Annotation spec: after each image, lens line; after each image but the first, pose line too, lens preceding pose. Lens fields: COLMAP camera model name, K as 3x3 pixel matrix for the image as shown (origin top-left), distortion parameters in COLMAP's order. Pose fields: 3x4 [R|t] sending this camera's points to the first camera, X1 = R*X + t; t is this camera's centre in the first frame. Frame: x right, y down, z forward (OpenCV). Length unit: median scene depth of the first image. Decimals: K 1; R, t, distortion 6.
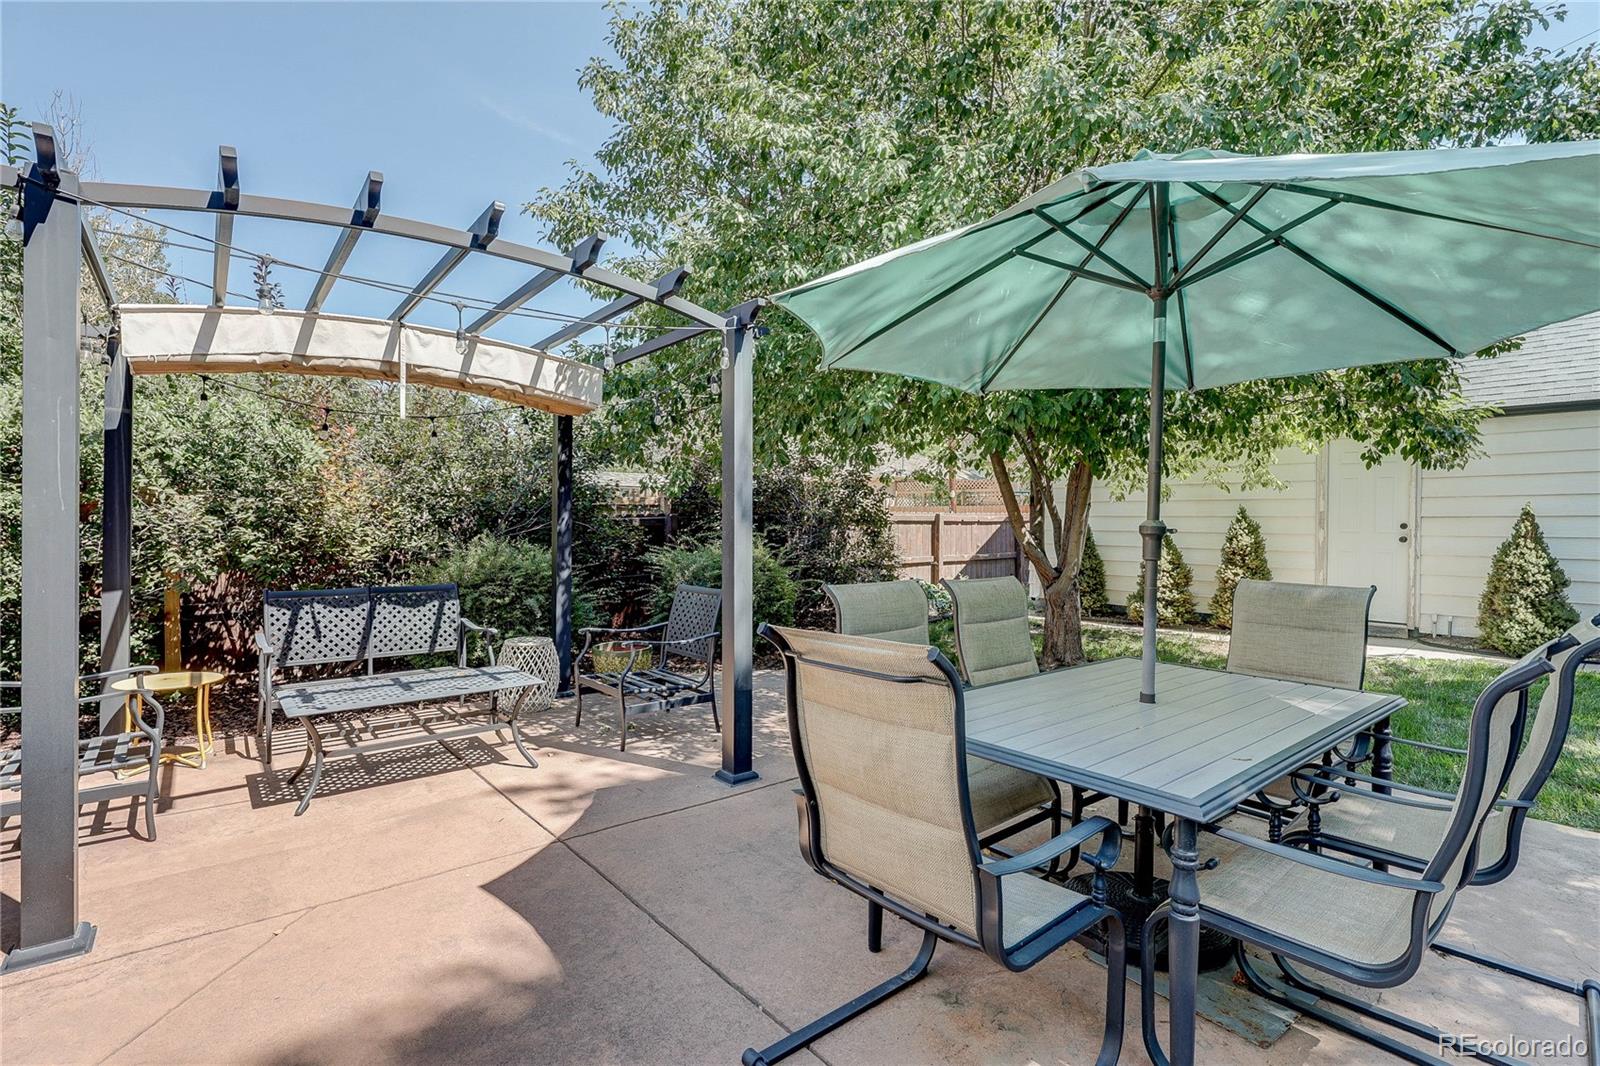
lens RADIAL K [[751.6, 0, 803.9], [0, 751.6, 529.8], [0, 0, 1]] dist [-0.005673, 0.000361]
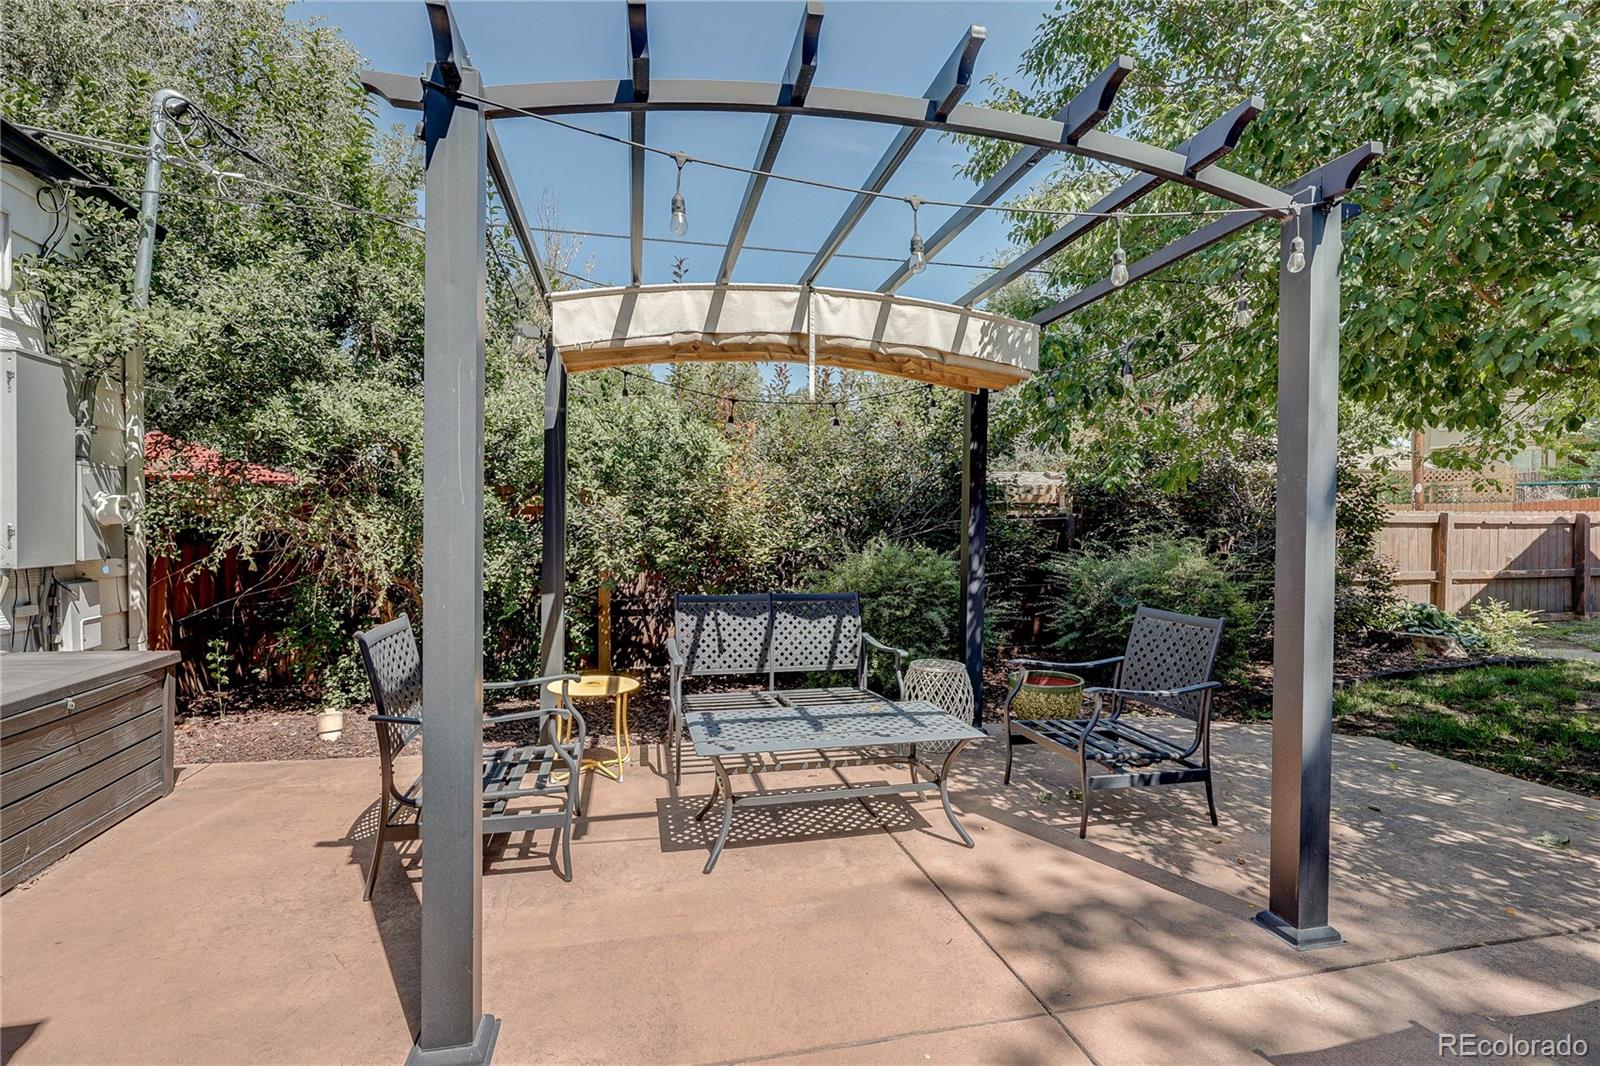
lens RADIAL K [[751.6, 0, 800.1], [0, 751.6, 531.4], [0, 0, 1]] dist [-0.005673, 0.000361]
pose [[0.896079, 0.006936, -0.443840, -0.158368], [-0.007101, 0.999974, 0.001290, -0.000685], [0.443837, 0.001996, 0.896105, 0.220068]]
